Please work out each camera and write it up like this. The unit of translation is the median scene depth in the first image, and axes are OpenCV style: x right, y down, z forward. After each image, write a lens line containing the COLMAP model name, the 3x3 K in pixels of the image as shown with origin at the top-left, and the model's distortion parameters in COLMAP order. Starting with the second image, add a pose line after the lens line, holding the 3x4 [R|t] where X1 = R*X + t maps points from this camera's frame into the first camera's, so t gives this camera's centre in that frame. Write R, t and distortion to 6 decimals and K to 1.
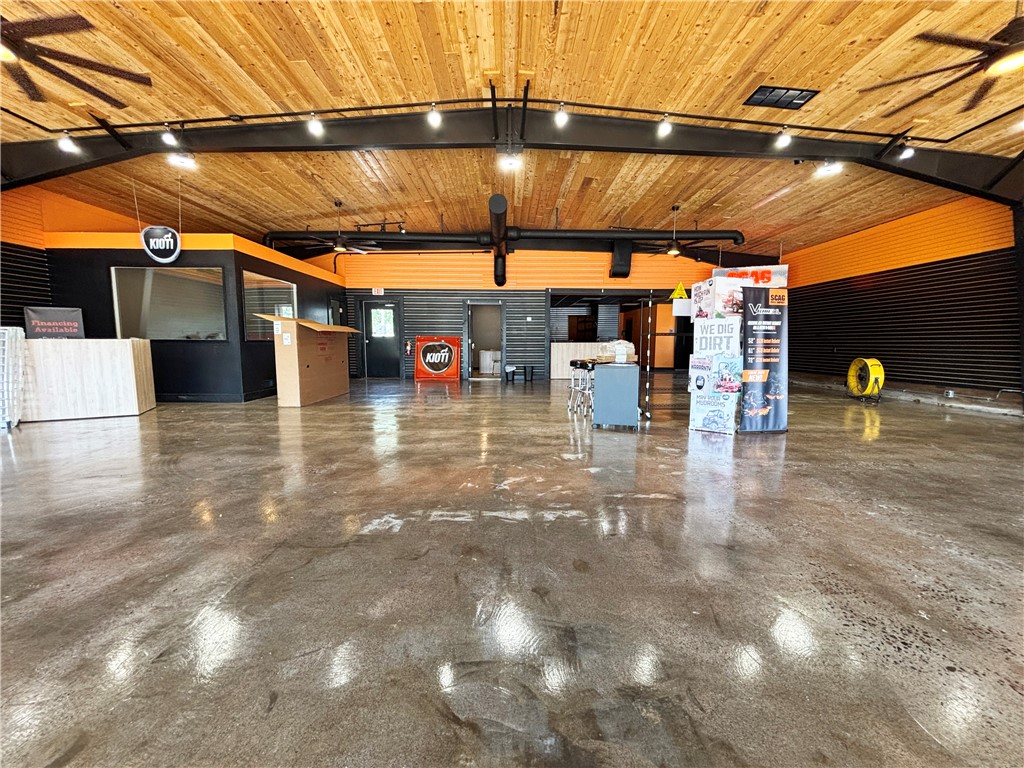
lens RADIAL K [[416.7, 0, 512.0], [0, 416.7, 384.0], [0, 0, 1]] dist [-0.000126, -0.006777]
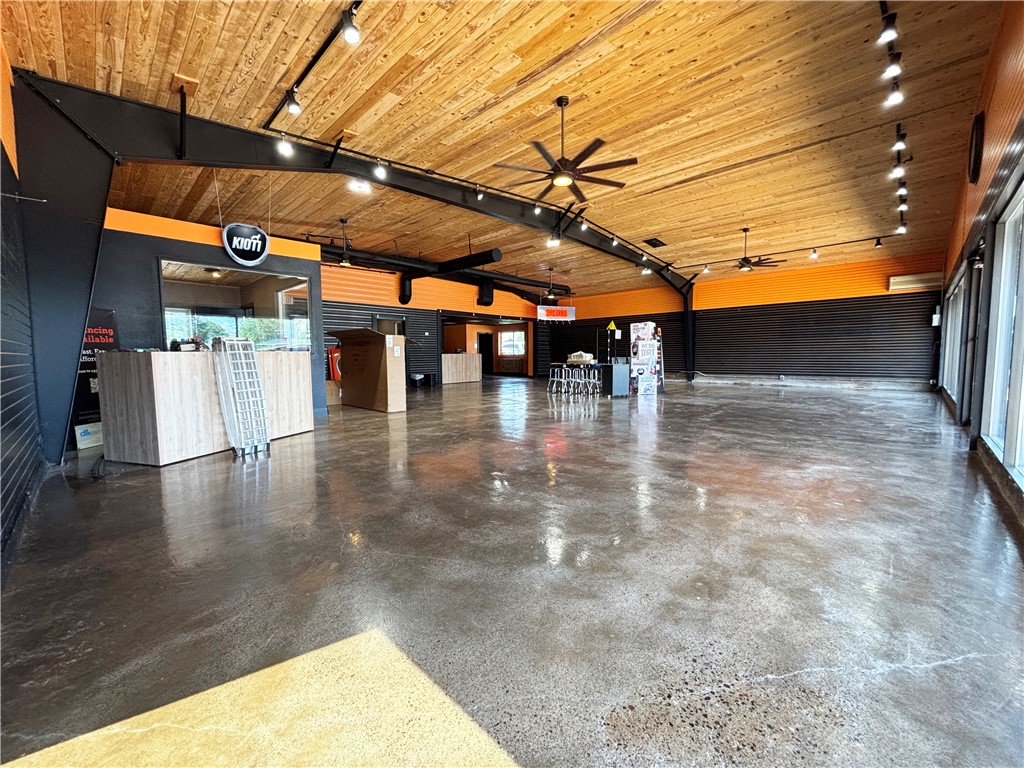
lens RADIAL K [[416.7, 0, 512.0], [0, 416.7, 384.0], [0, 0, 1]] dist [-0.000126, -0.006777]
pose [[0.710718, -0.058090, 0.701075, -1.080659], [0.076995, 0.997021, 0.004557, -0.000962], [-0.699251, 0.050741, 0.713073, -0.013969]]
